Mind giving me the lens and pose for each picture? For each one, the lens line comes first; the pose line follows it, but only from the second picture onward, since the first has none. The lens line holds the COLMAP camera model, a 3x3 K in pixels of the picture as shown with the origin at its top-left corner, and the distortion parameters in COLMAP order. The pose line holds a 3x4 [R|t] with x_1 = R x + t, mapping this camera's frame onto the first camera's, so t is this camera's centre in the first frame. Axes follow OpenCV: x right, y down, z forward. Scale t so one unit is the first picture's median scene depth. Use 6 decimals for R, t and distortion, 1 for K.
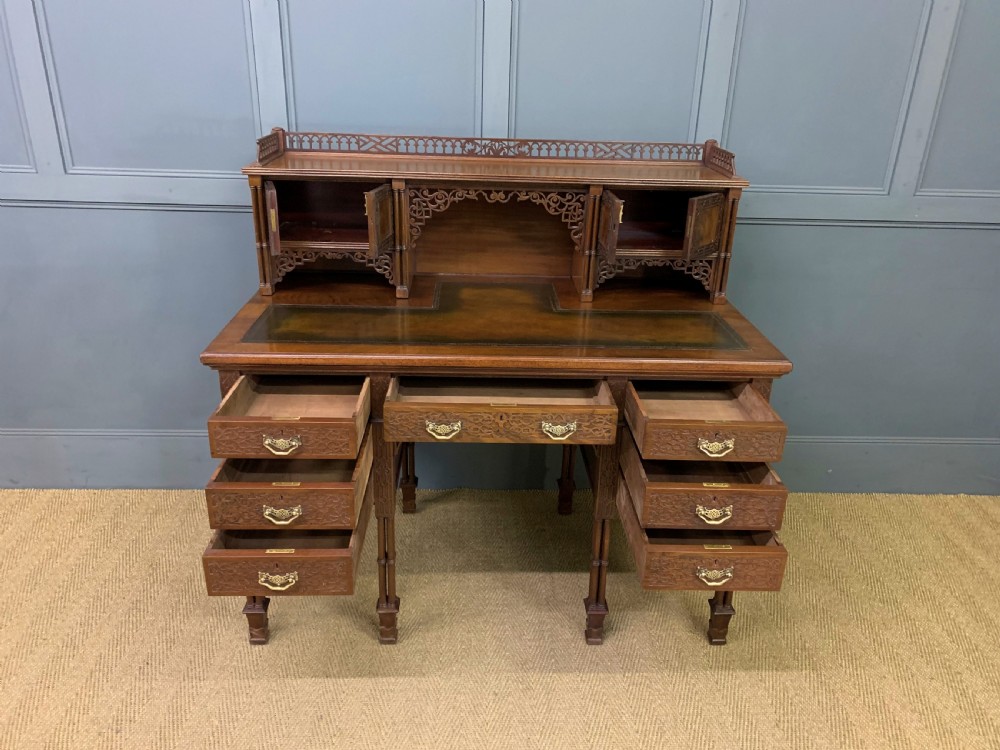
lens RADIAL K [[762.8, 0, 500.0], [0, 762.8, 375.0], [0, 0, 1]] dist [0.064486, -0.091187]
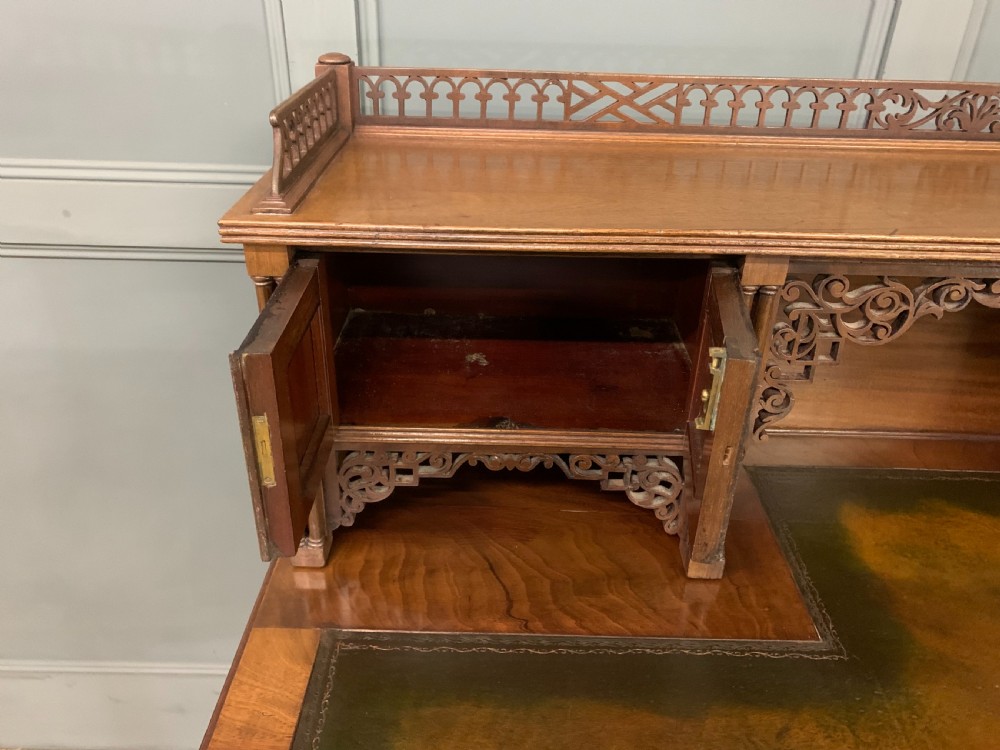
lens RADIAL K [[772.5, 0, 497.4], [0, 772.5, 374.8], [0, 0, 1]] dist [0.021781, -0.013100]
pose [[0.998748, 0.016814, -0.047115, -0.203241], [-0.011176, 0.993013, 0.117472, -0.227398], [0.048761, -0.116799, 0.991958, 0.661677]]
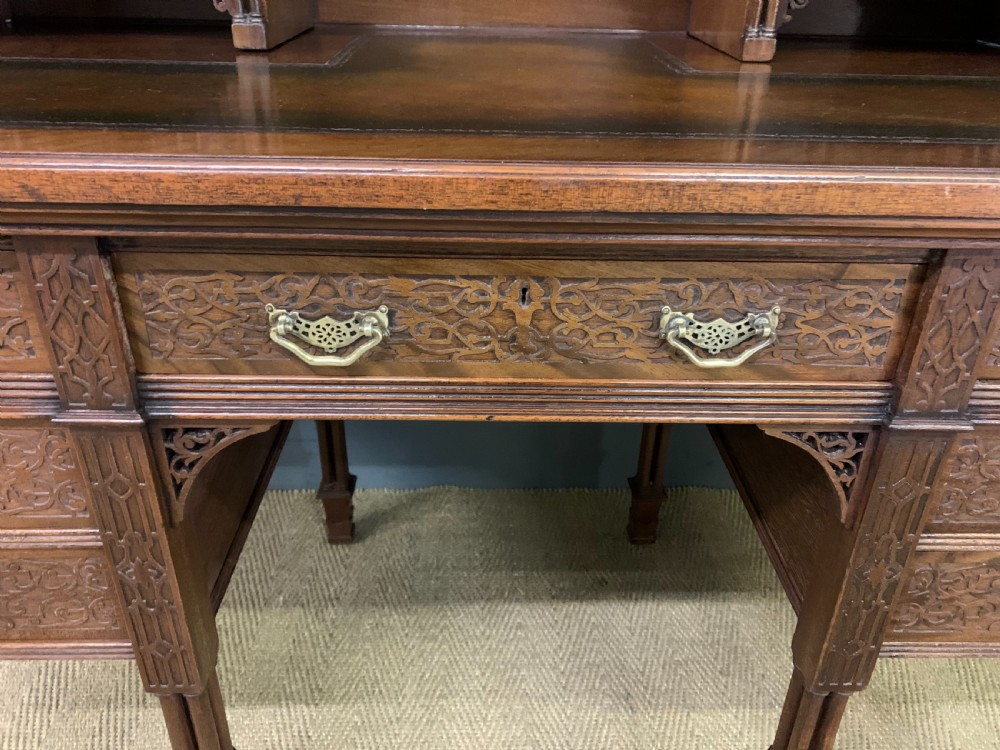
lens RADIAL K [[776.8, 0, 501.4], [0, 776.8, 365.6], [0, 0, 1]] dist [0.009508, -0.001286]
pose [[0.999920, -0.001942, -0.012462, -0.004802], [0.003202, 0.994787, 0.101920, 0.010686], [0.012200, -0.101952, 0.994715, 0.613855]]
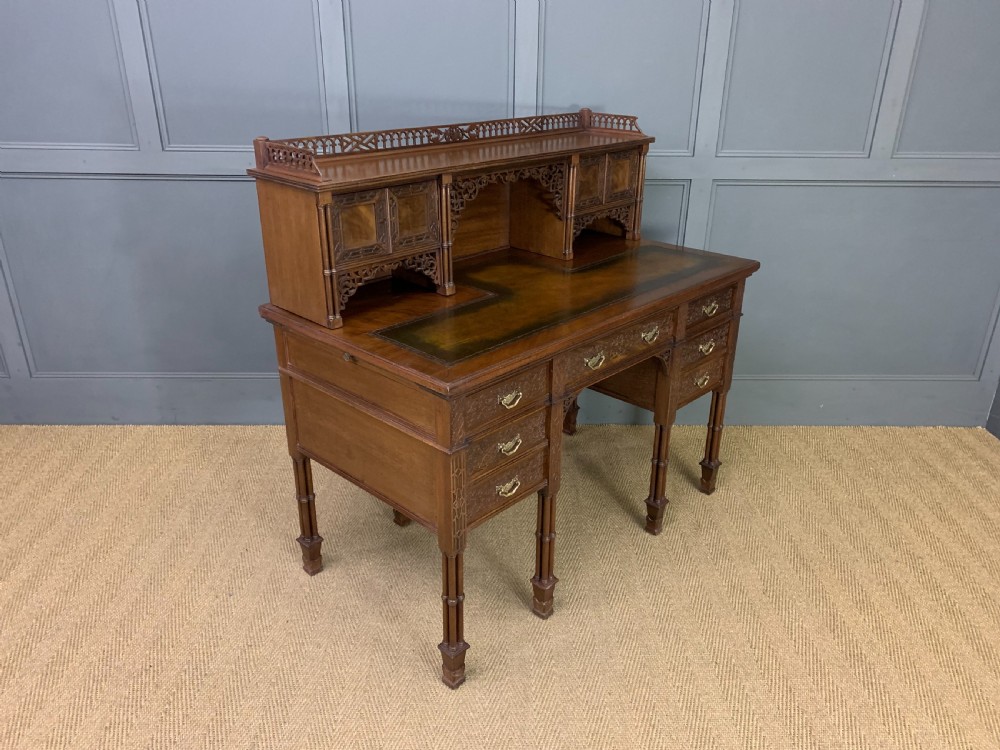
lens RADIAL K [[765.8, 0, 502.4], [0, 765.8, 372.6], [0, 0, 1]] dist [0.071374, -0.095412]
pose [[0.710157, -0.303366, 0.635332, -0.732994], [0.284994, 0.949032, 0.134597, -0.118492], [-0.643782, 0.085481, 0.760419, 0.213618]]
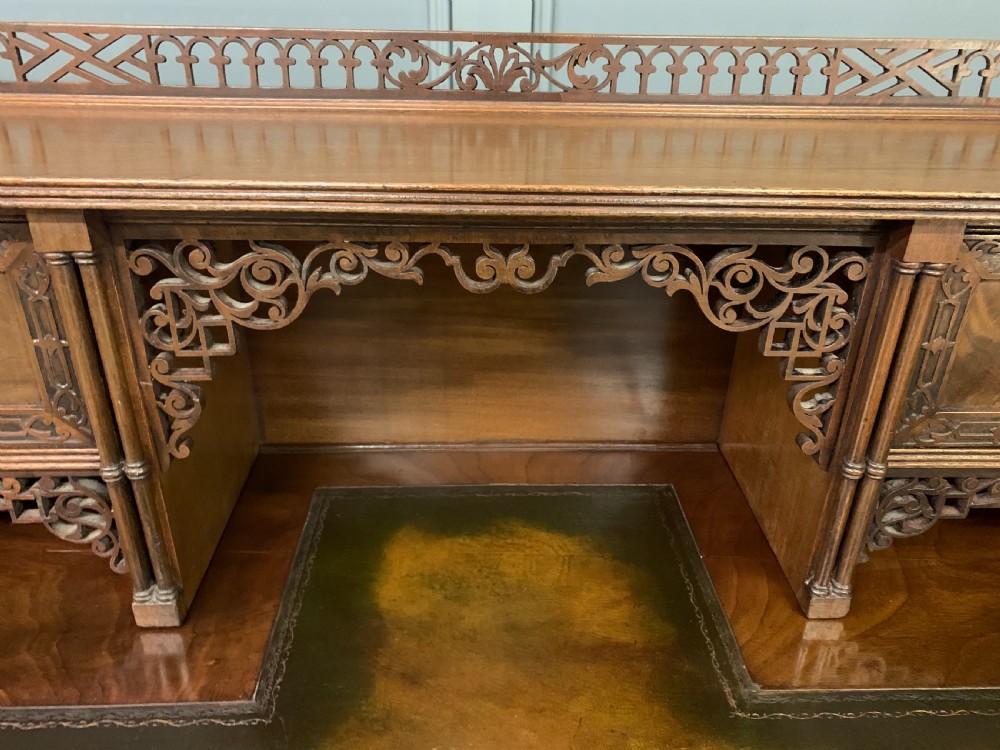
lens RADIAL K [[776.3, 0, 500.0], [0, 776.3, 375.0], [0, 0, 1]] dist [0.001536, 0.007262]
pose [[0.999915, -0.012692, -0.002925, -0.004318], [0.012865, 0.997471, 0.069896, -0.207221], [0.002030, -0.069928, 0.997550, 0.722699]]
